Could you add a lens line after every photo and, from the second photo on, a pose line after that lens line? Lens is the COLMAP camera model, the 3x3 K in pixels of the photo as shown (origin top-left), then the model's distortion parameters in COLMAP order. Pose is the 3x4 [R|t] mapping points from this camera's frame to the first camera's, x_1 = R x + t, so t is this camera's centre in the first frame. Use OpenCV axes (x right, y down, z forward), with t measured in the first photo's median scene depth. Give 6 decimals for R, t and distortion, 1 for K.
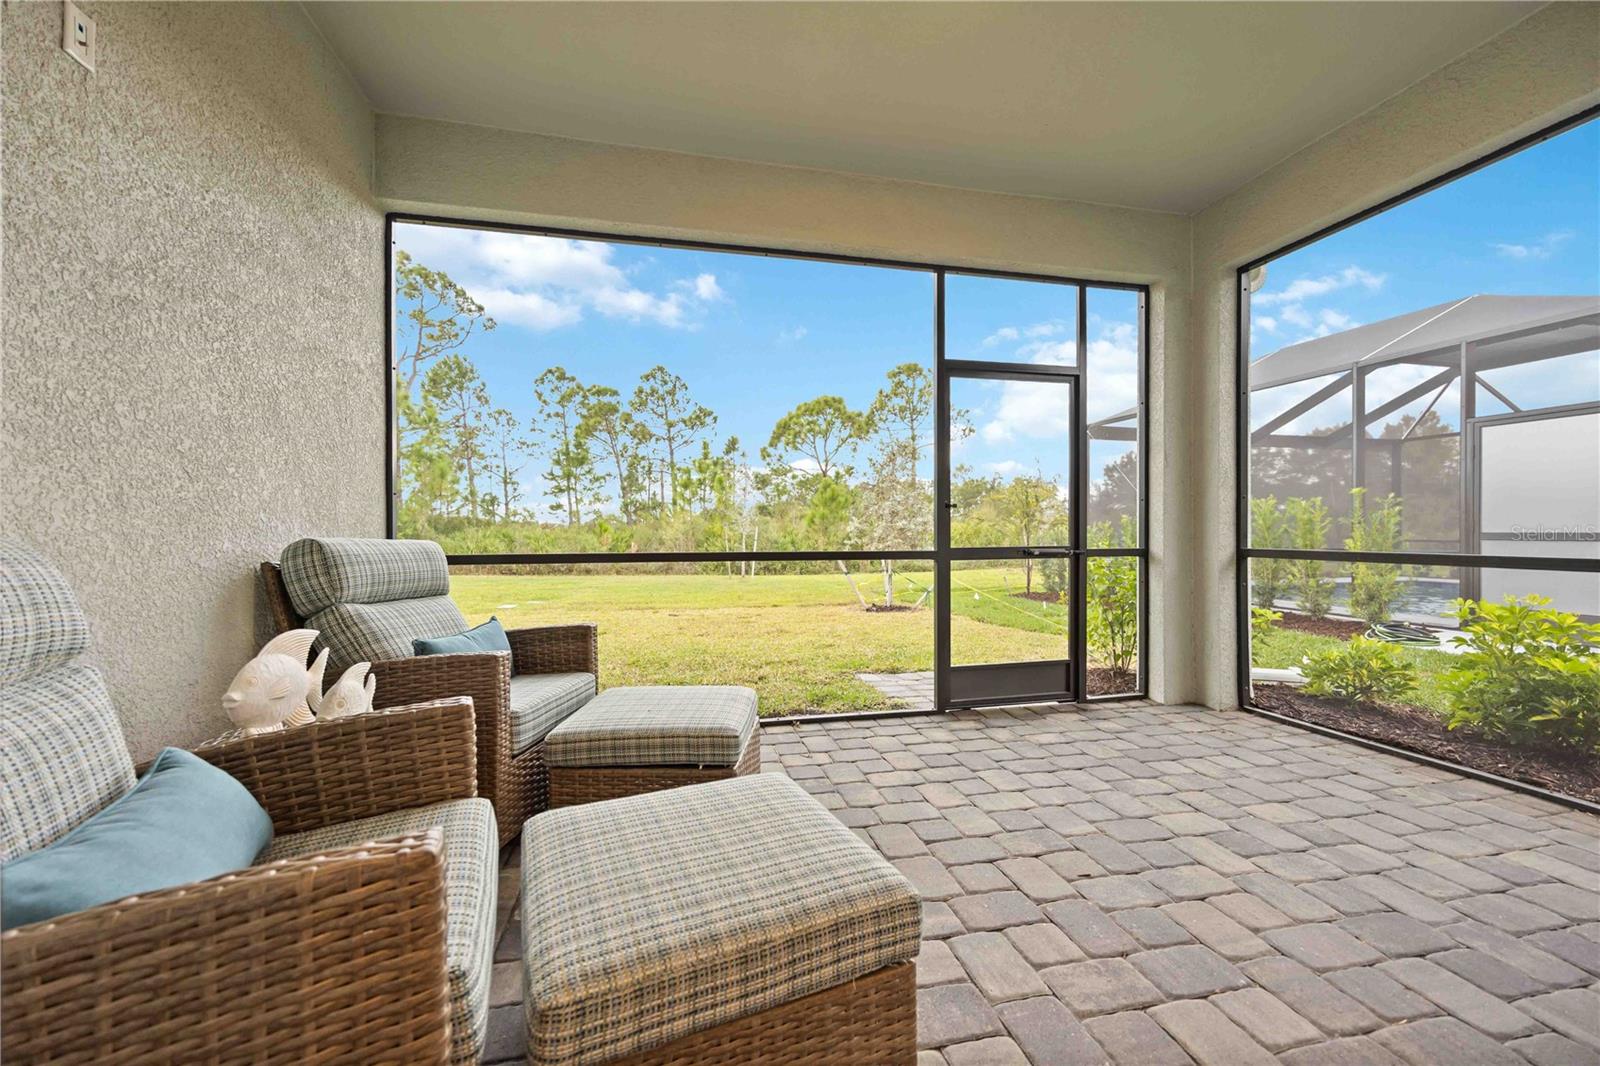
lens RADIAL K [[621.4, 0, 798.2], [0, 621.4, 532.6], [0, 0, 1]] dist [-0.000560, 0.000013]
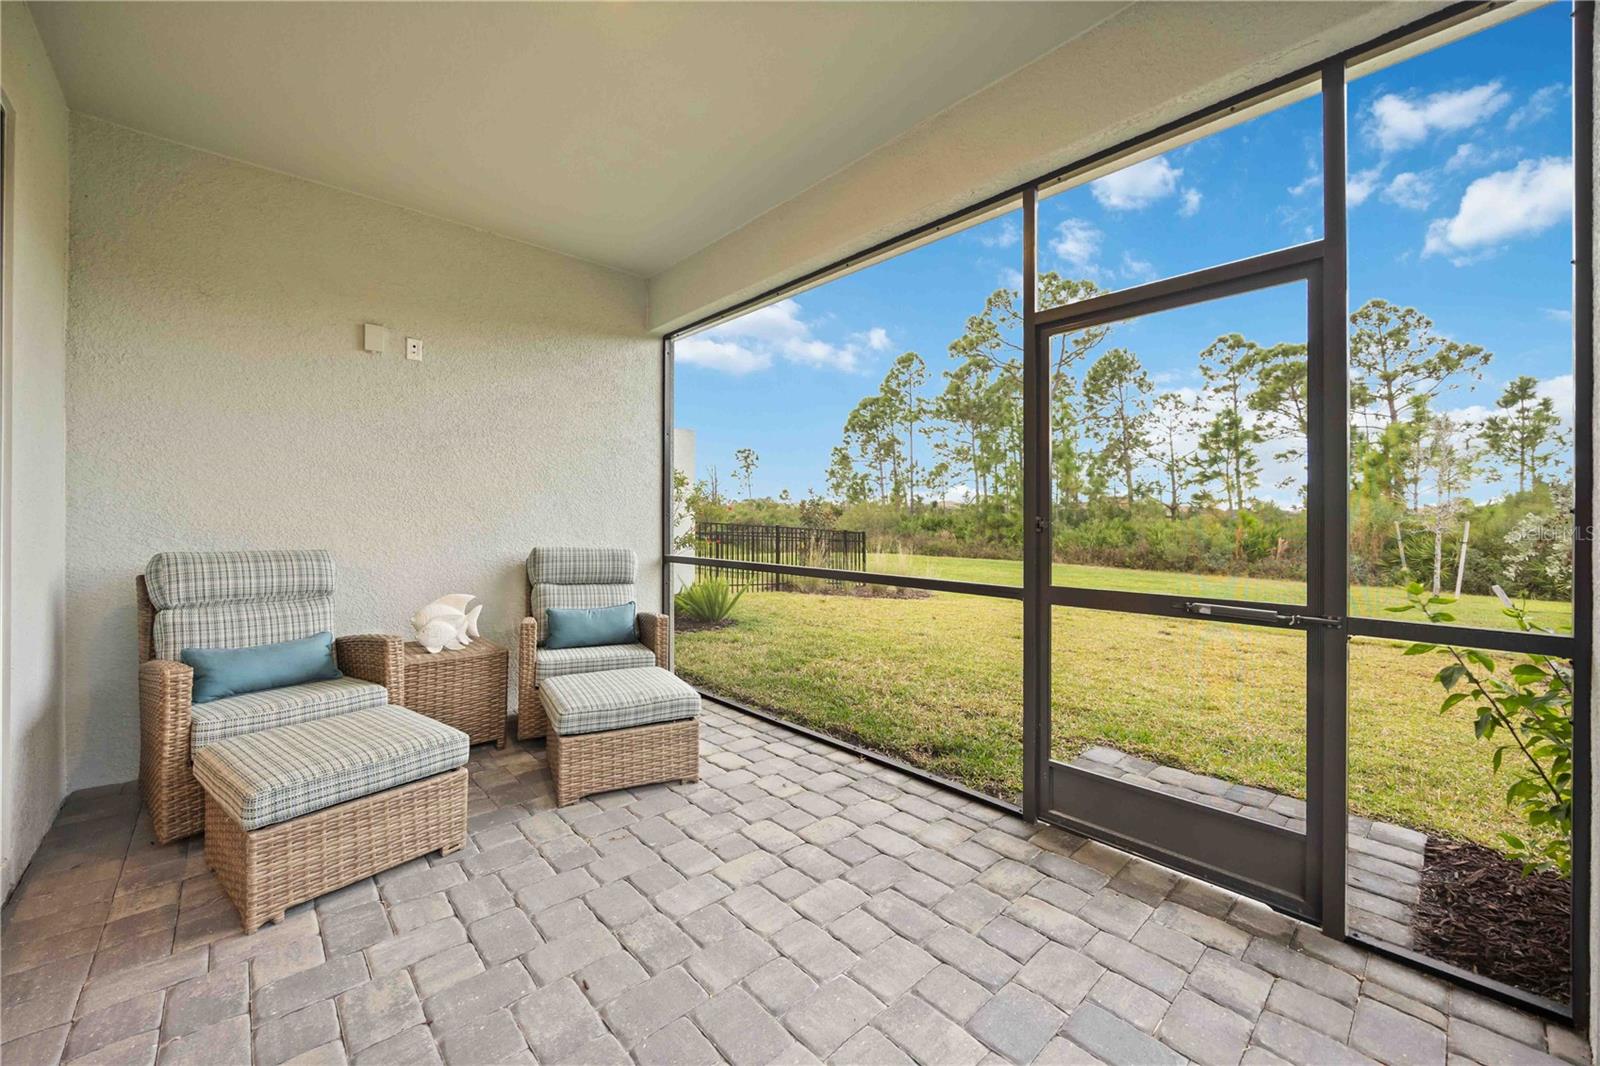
lens RADIAL K [[617.7, 0, 803.3], [0, 617.7, 513.2], [0, 0, 1]] dist [0.007671, 0.000198]
pose [[0.505625, -0.001774, -0.862752, 0.731406], [-0.007013, 0.999956, -0.006166, -0.051483], [0.862725, 0.009168, 0.505590, 0.443725]]
